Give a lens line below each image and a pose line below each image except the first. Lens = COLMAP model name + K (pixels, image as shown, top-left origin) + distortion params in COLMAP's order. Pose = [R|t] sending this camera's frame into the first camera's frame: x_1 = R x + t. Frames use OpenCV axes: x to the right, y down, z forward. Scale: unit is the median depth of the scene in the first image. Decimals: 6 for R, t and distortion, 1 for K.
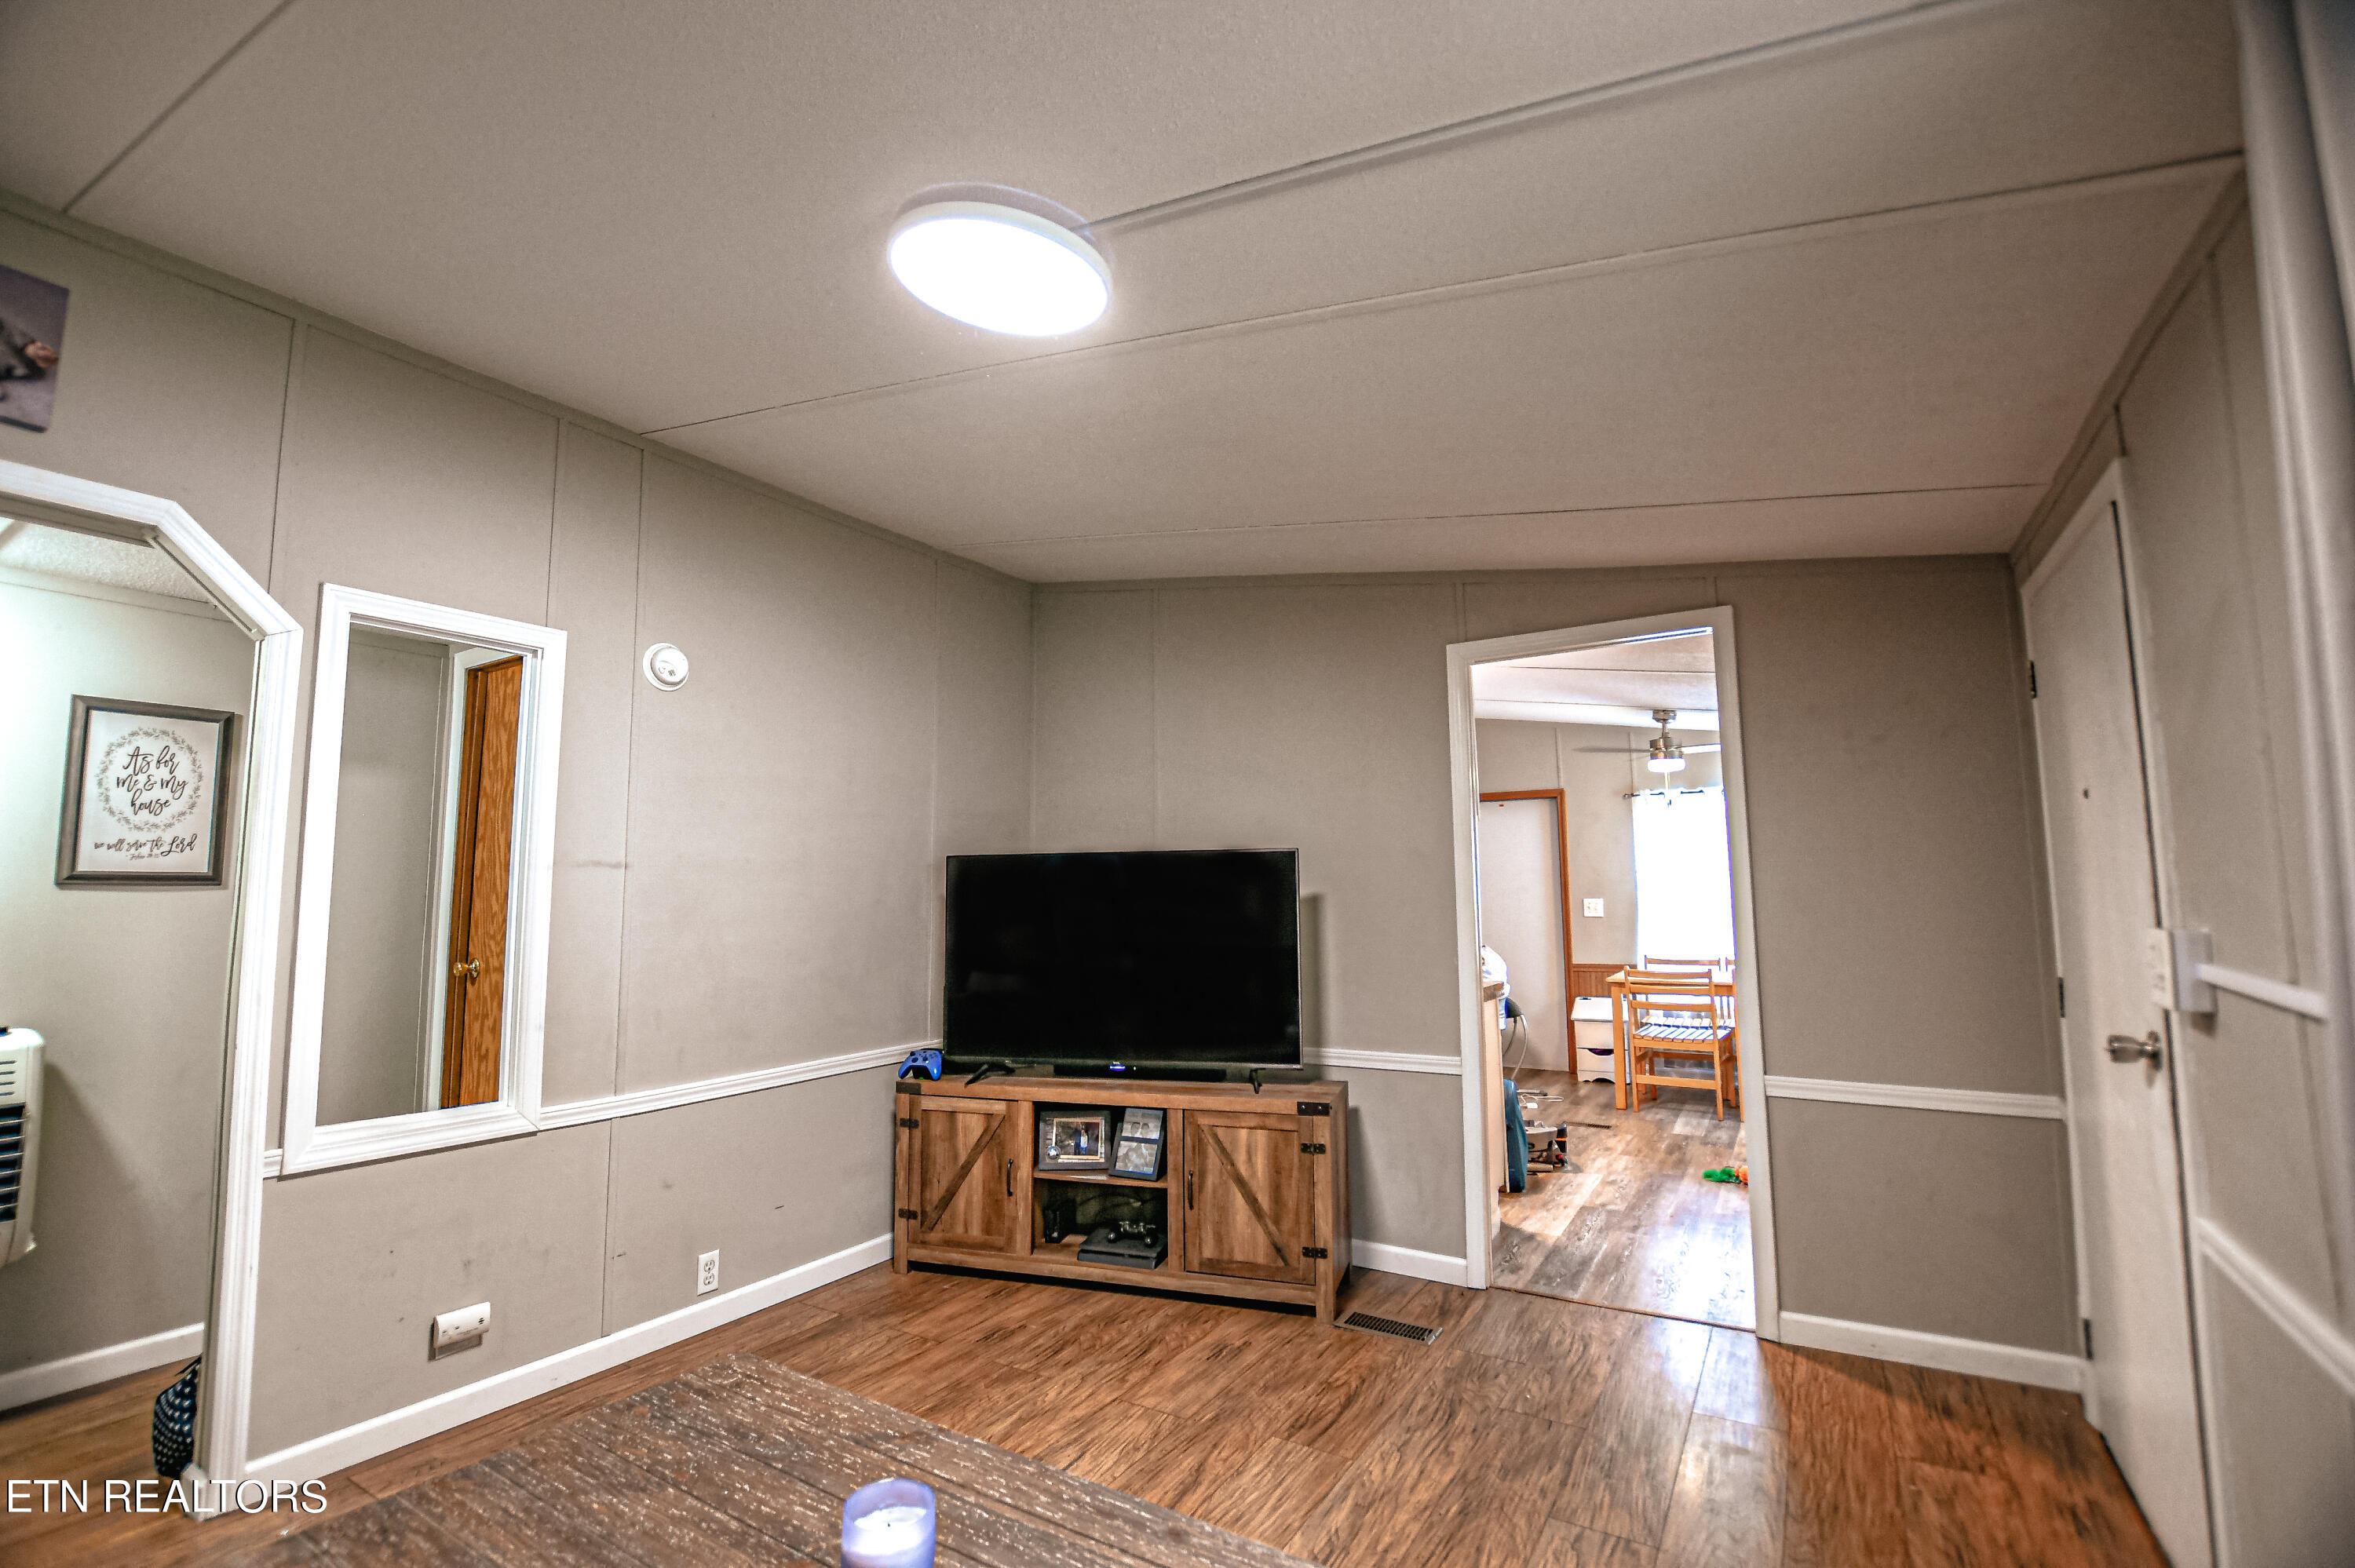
lens RADIAL K [[1043.0, 0, 1153.7], [0, 1043.0, 784.2], [0, 0, 1]] dist [-0.032124, 0.003985]
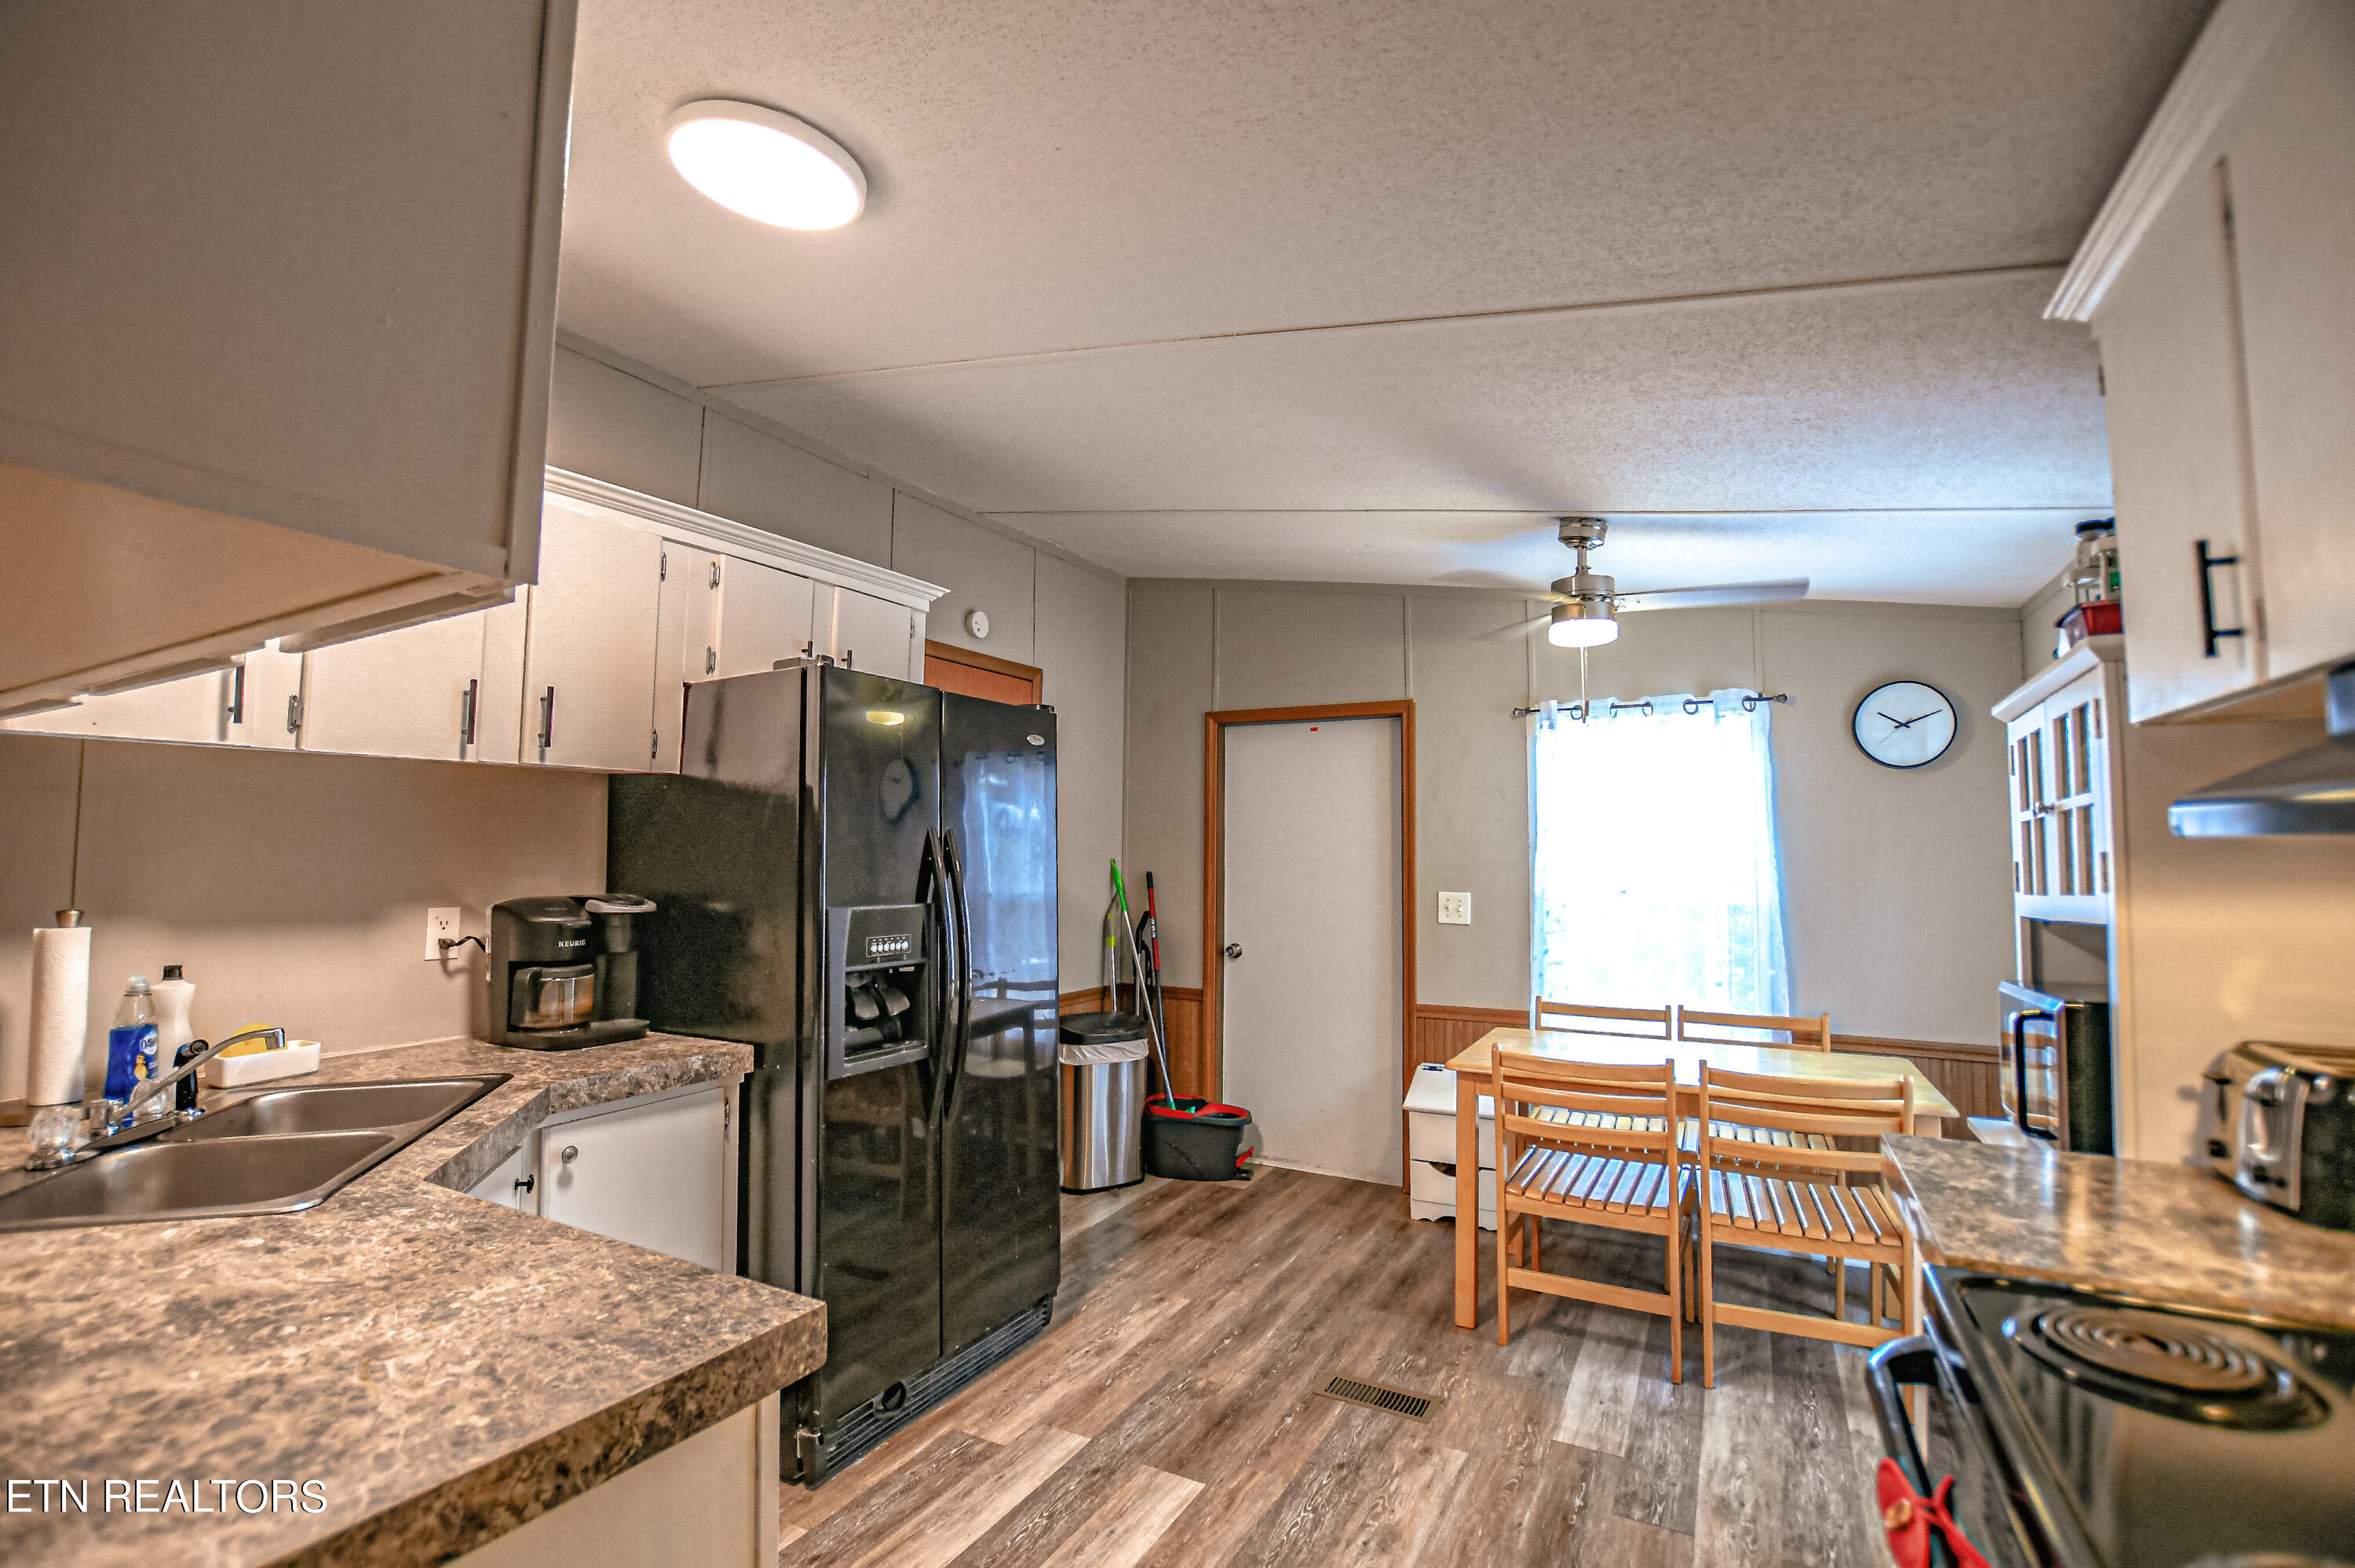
lens RADIAL K [[1043.0, 0, 1153.7], [0, 1043.0, 784.2], [0, 0, 1]] dist [-0.032124, 0.003985]
pose [[0.998524, 0.021422, 0.049901, 0.231863], [-0.023131, 0.999157, 0.033921, 0.036105], [-0.049132, -0.035025, 0.998178, 0.445500]]
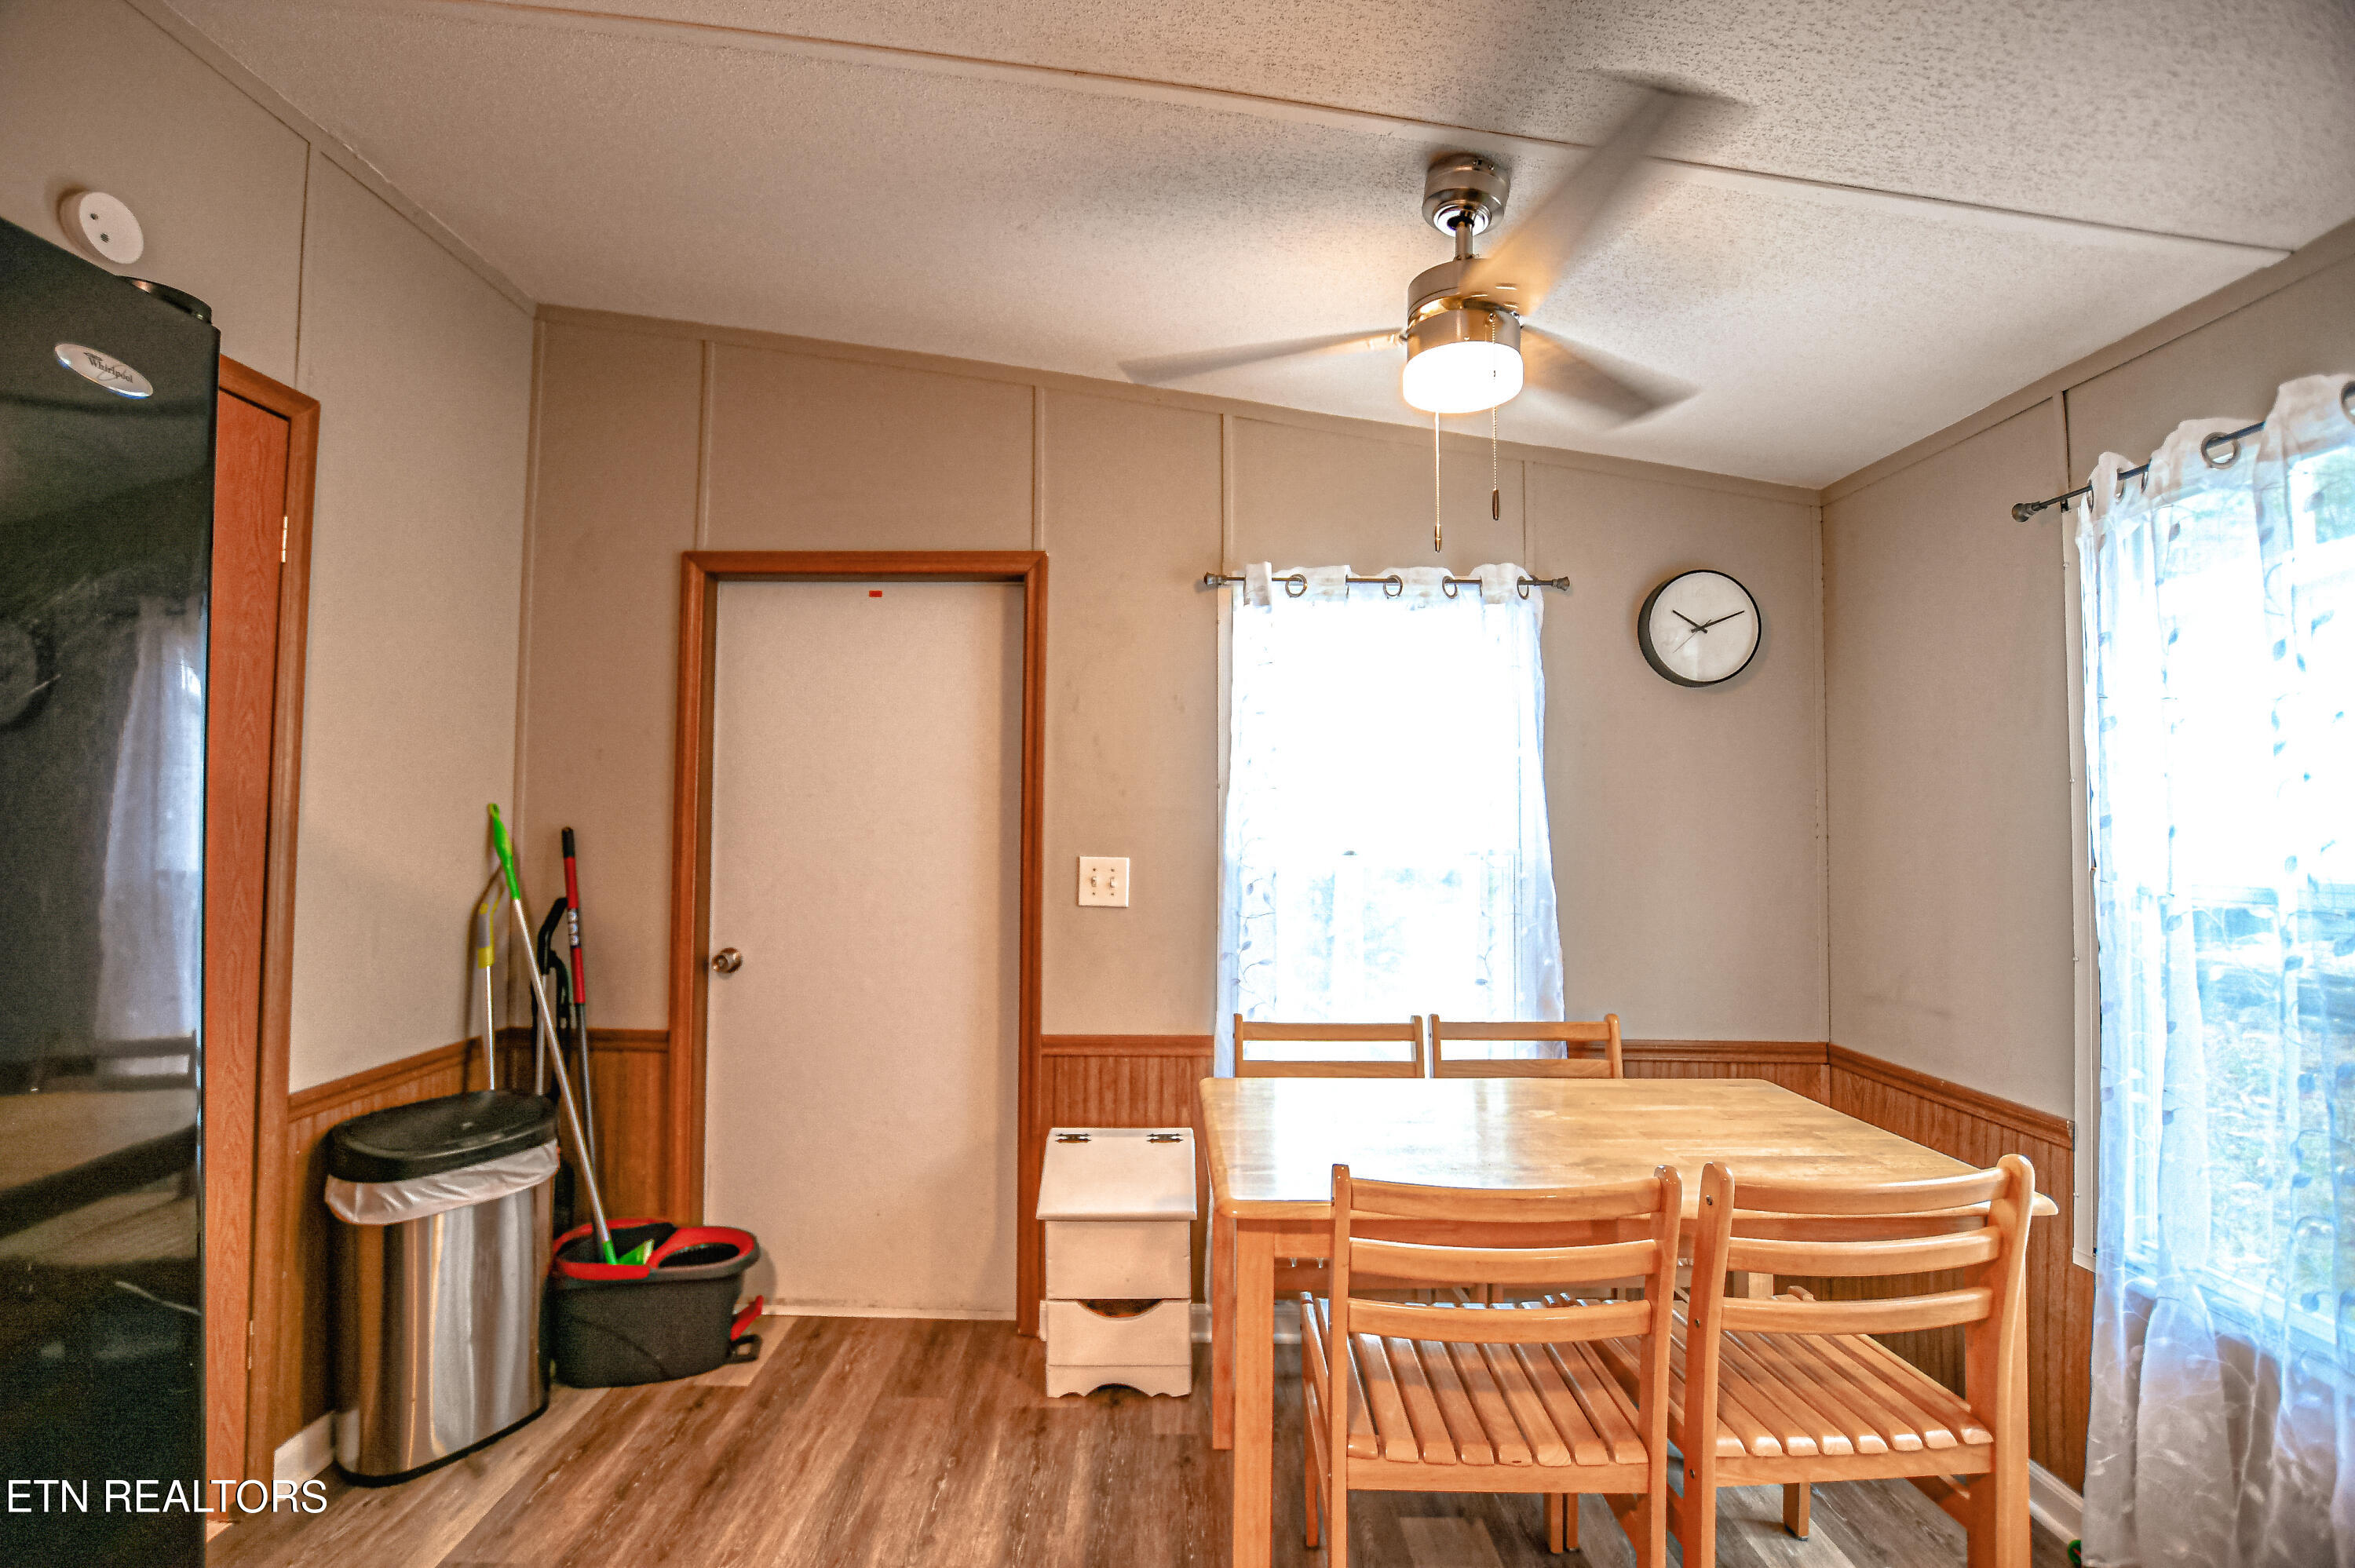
lens RADIAL K [[1043.0, 0, 1153.7], [0, 1043.0, 784.2], [0, 0, 1]] dist [-0.032124, 0.003985]
pose [[0.854608, 0.035929, 0.518029, 0.250989], [-0.069407, 0.996555, 0.045386, 0.068275], [-0.514614, -0.074742, 0.854158, 0.689391]]
